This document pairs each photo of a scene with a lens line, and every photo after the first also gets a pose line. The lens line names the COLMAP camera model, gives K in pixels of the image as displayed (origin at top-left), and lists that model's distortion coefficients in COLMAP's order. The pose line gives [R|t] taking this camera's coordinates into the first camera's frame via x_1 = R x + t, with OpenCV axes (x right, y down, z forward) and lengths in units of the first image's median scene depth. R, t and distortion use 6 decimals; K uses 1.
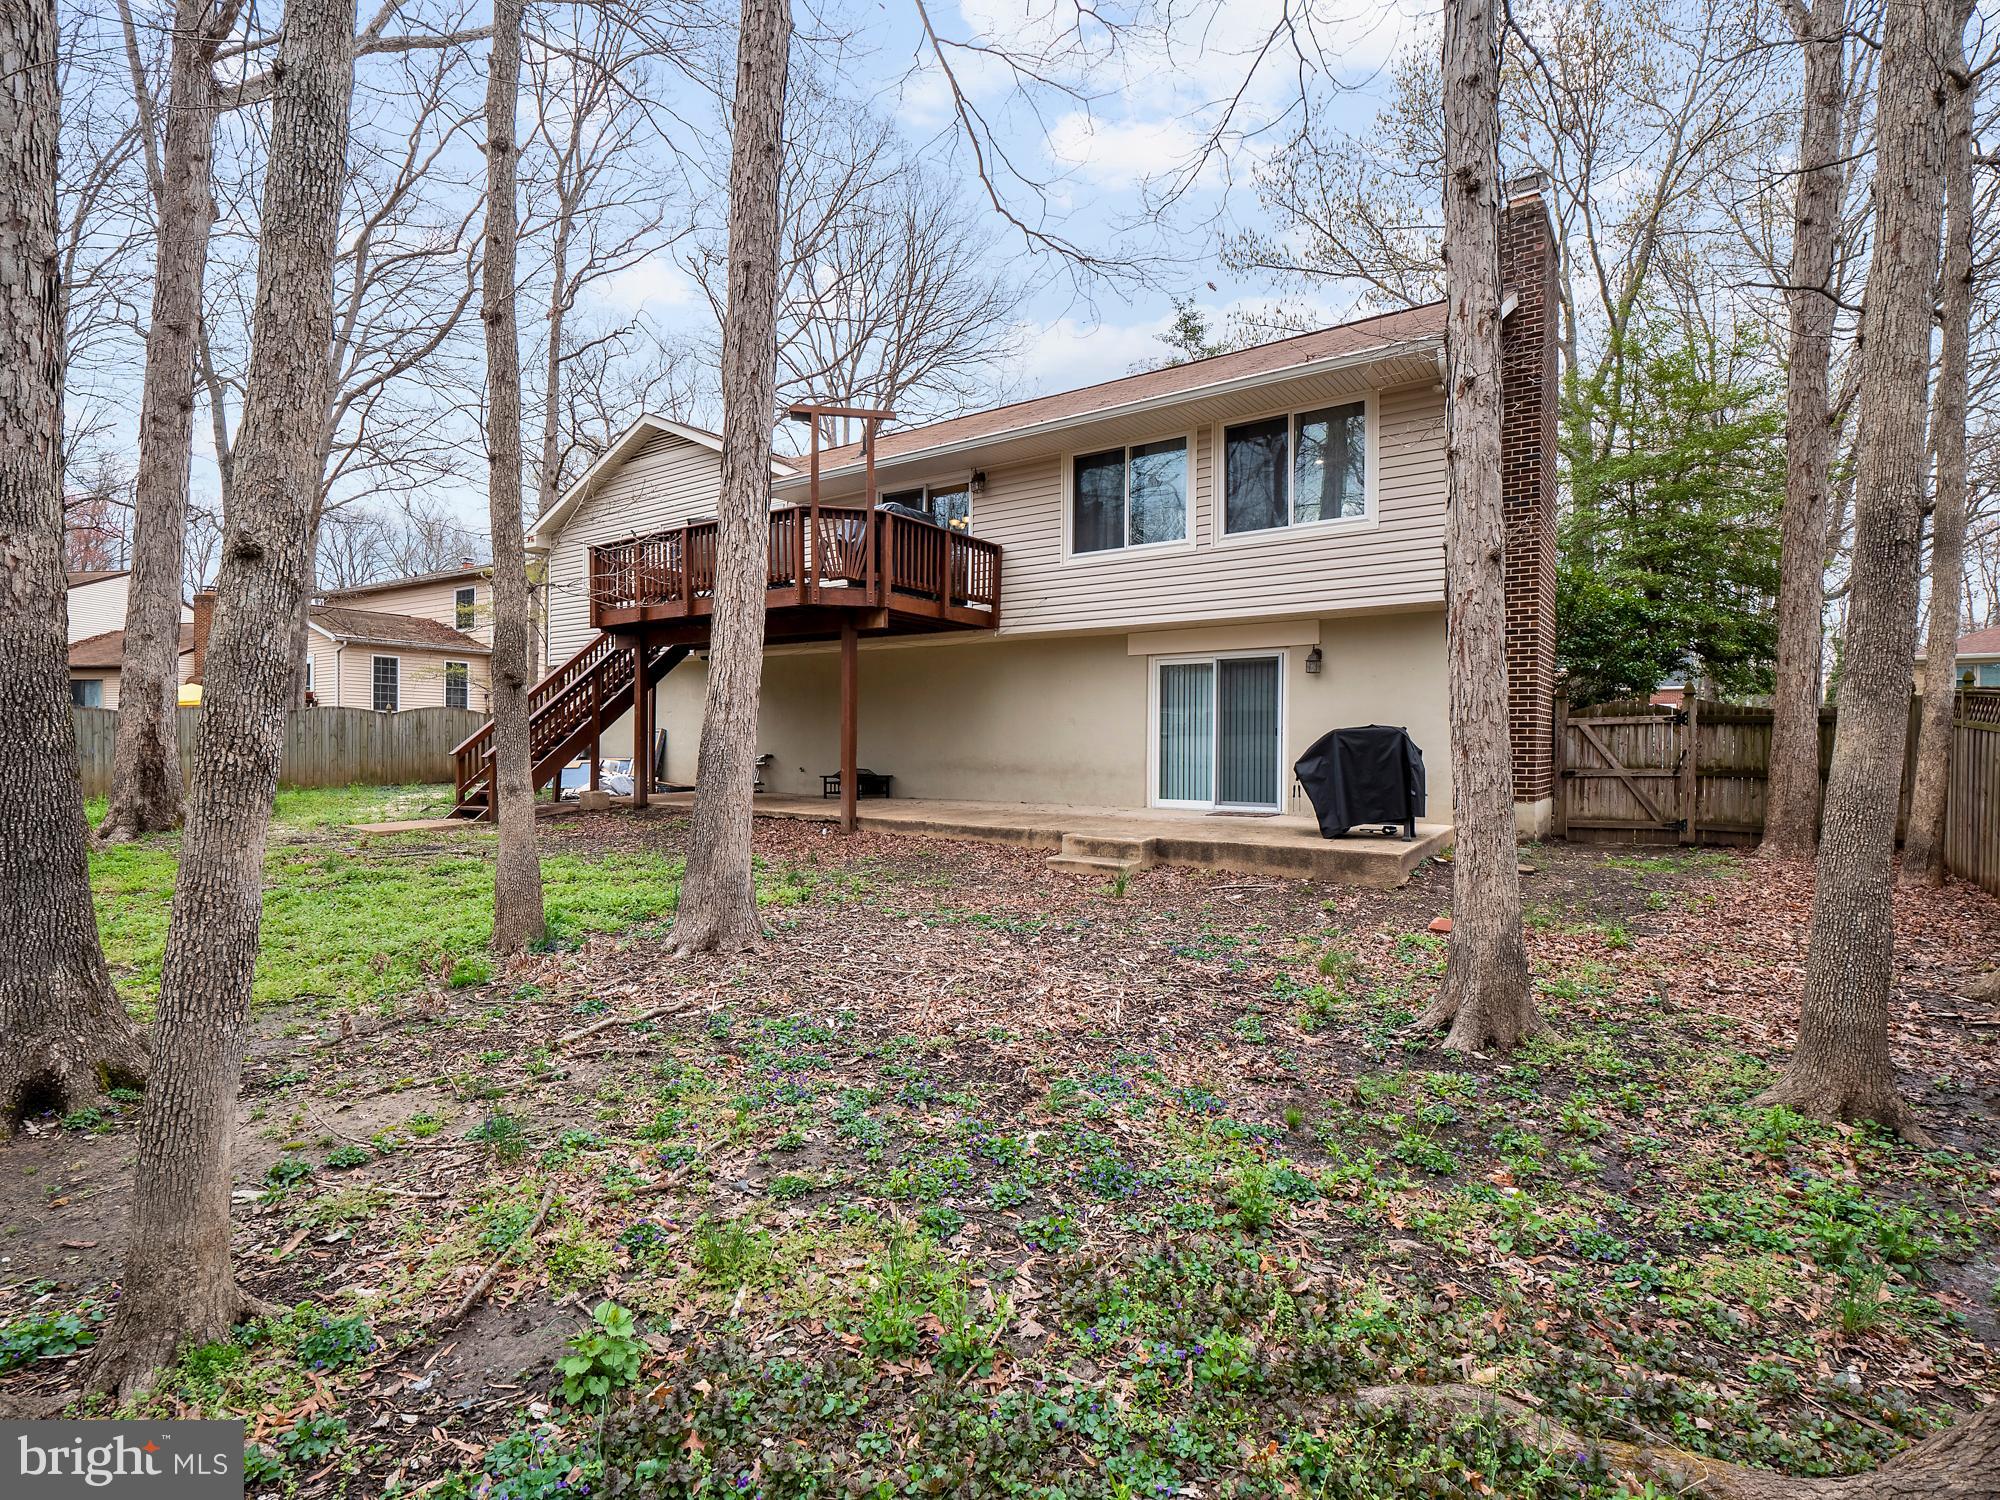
lens RADIAL K [[970.2, 0, 1004.4], [0, 970.2, 765.6], [0, 0, 1]] dist [-0.005249, -0.003694]
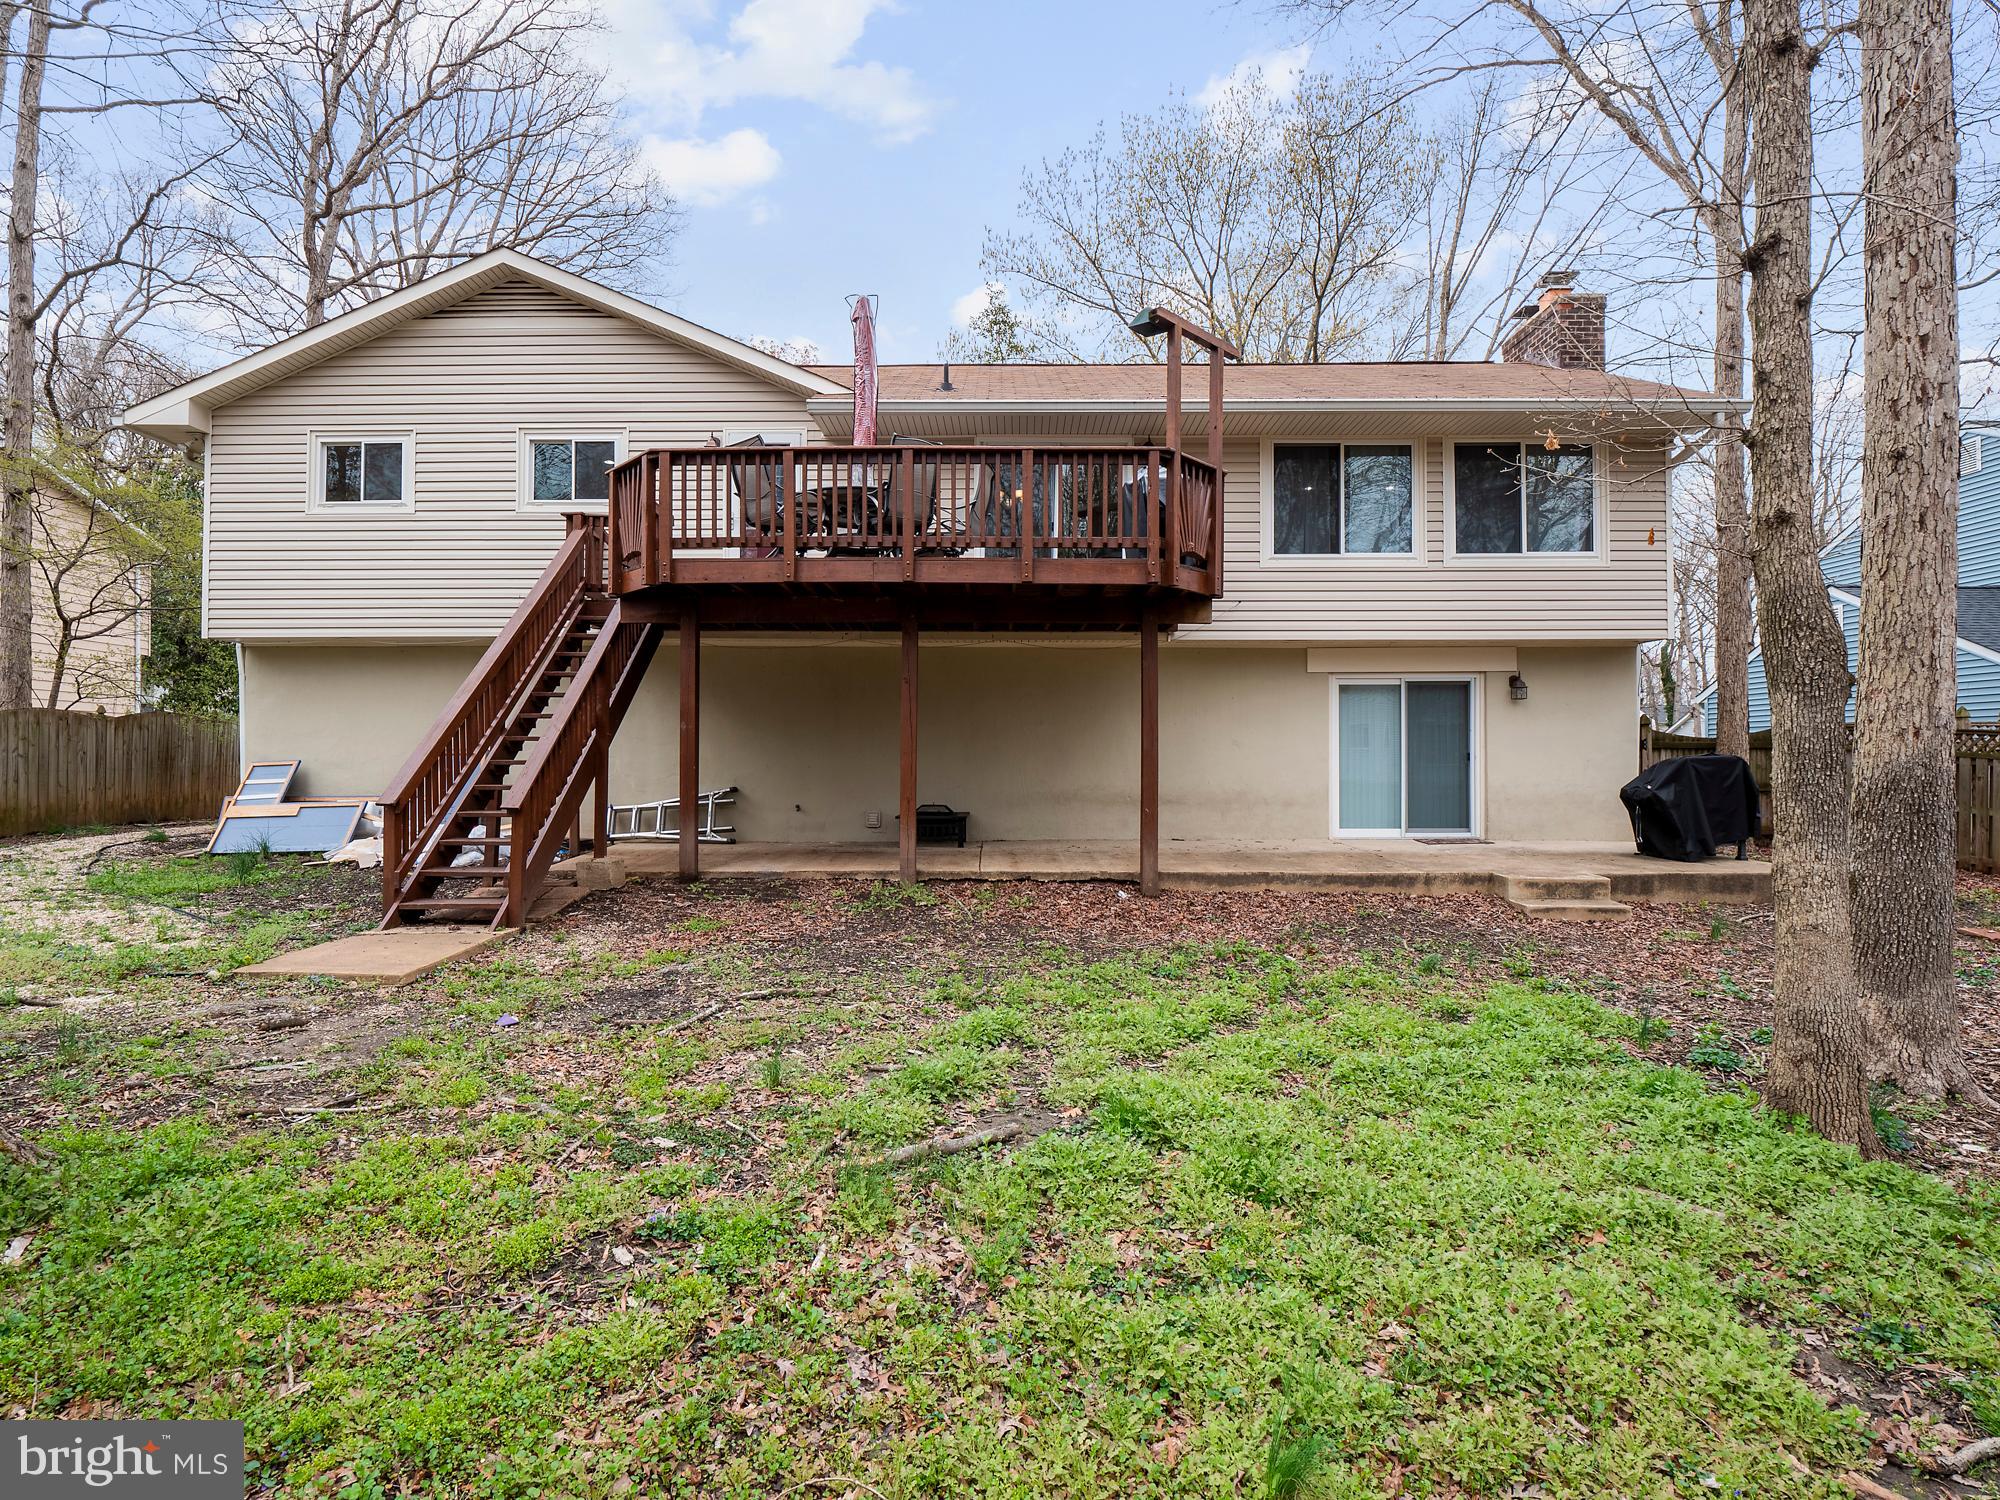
lens RADIAL K [[924.0, 0, 999.6], [0, 924.0, 750.4], [0, 0, 1]] dist [0.009730, -0.000332]
pose [[0.809916, 0.004265, 0.586531, -0.643283], [0.018044, 0.999319, -0.032183, -0.018219], [-0.586269, 0.036649, 0.809287, 0.490400]]
